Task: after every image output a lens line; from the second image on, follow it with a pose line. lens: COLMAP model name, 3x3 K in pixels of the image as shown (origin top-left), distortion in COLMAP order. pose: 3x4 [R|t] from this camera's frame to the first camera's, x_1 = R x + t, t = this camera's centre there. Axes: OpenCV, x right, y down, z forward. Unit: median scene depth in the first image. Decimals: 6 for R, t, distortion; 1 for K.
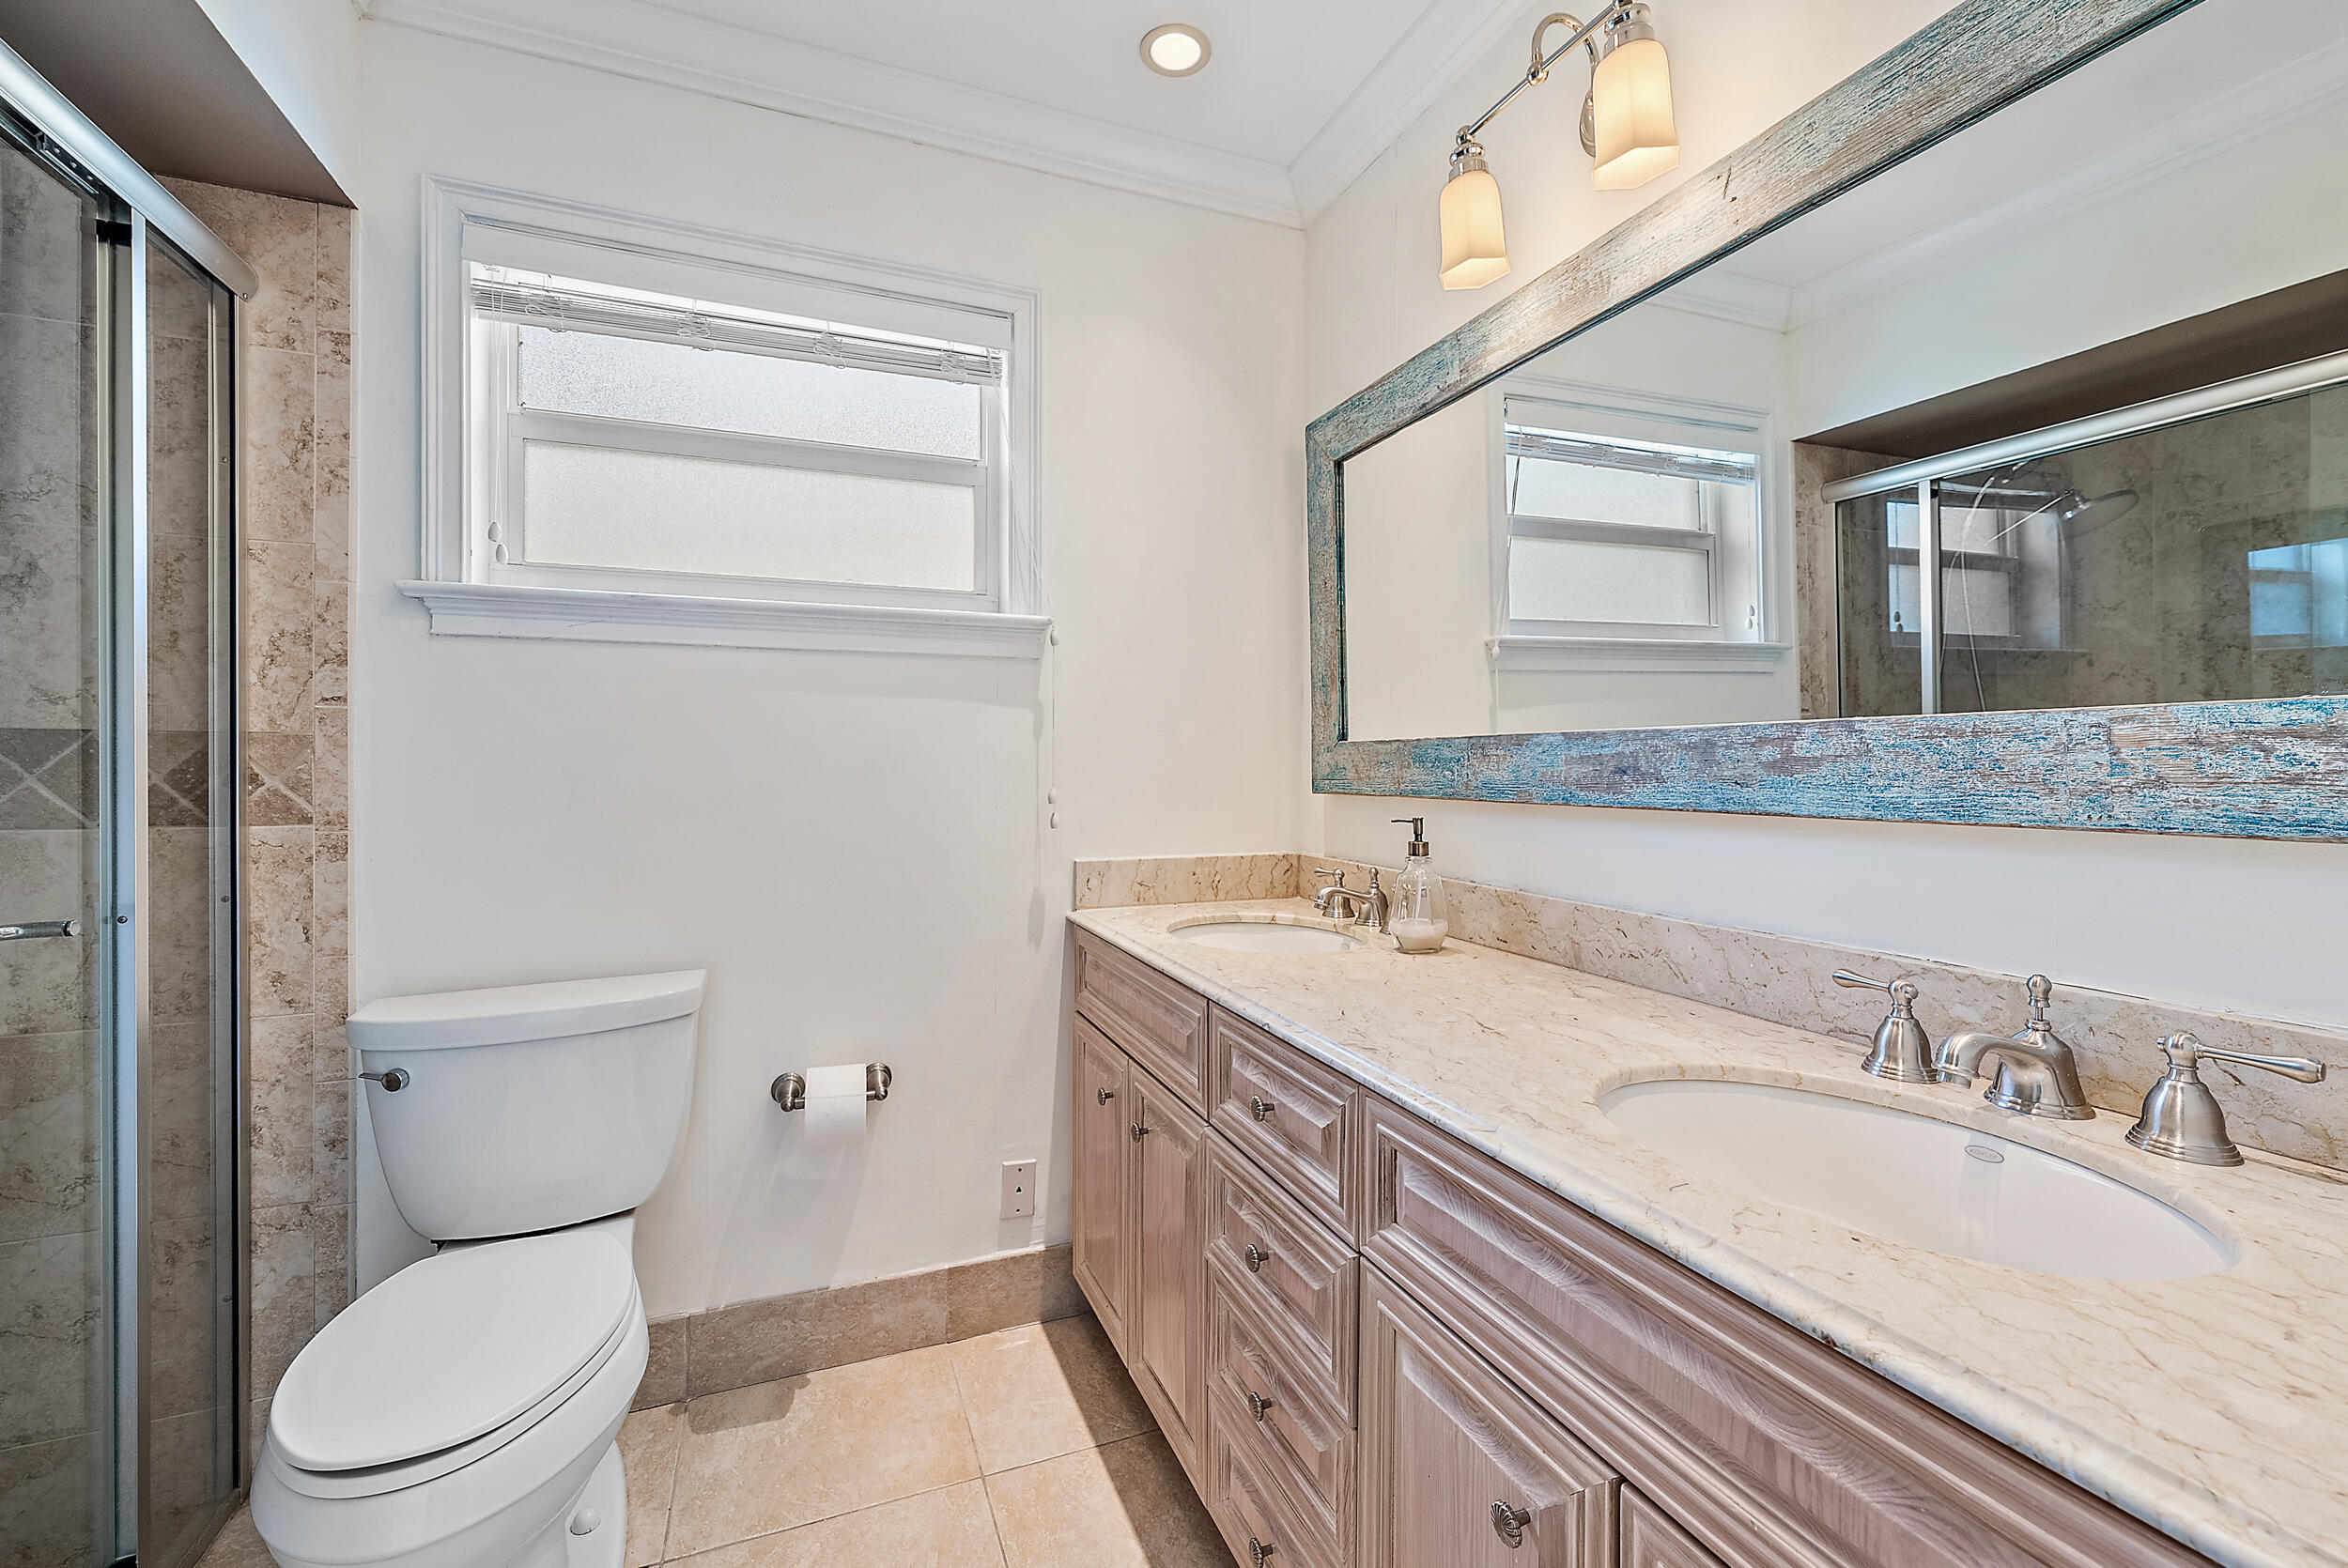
lens RADIAL K [[987.4, 0, 1137.0], [0, 987.4, 781.3], [0, 0, 1]] dist [0.000513, -0.001079]
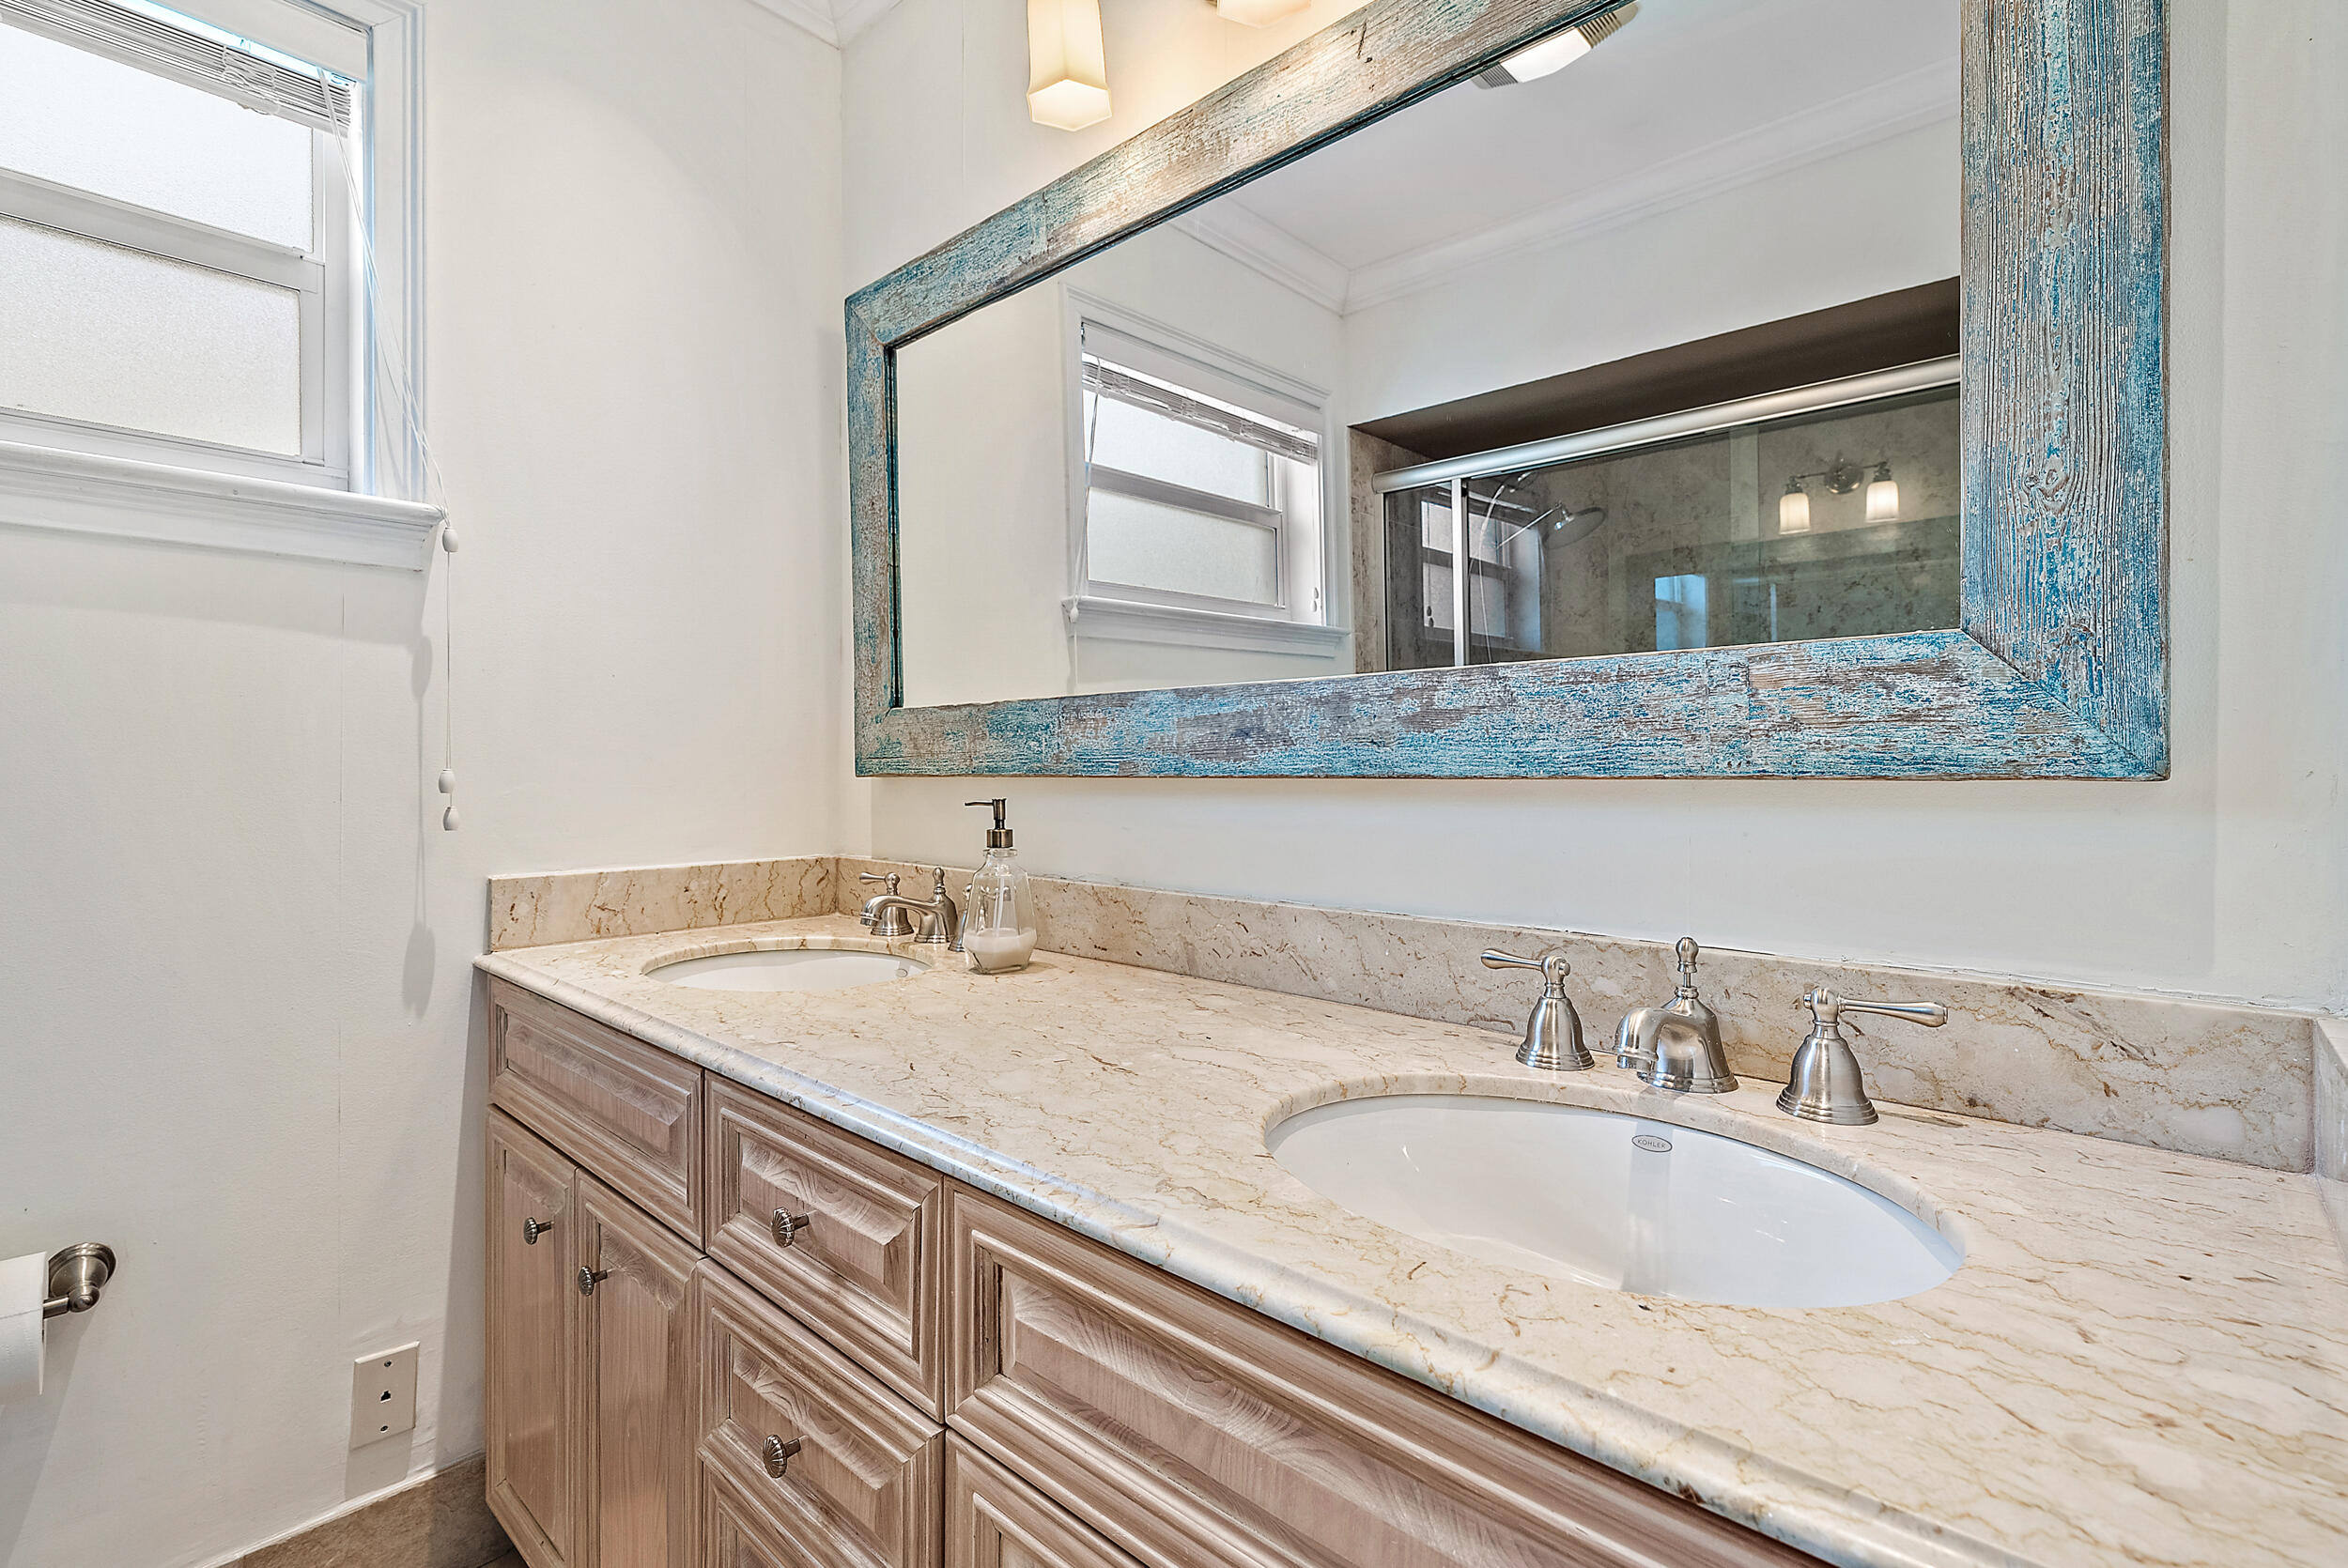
lens RADIAL K [[1024.2, 0, 1170.2], [0, 1024.2, 787.6], [0, 0, 1]] dist [0.003206, -0.001019]
pose [[0.883385, -0.001118, 0.468648, 0.030370], [0.006132, 0.999939, -0.009172, 0.044684], [-0.468609, 0.010976, 0.883338, 0.272827]]
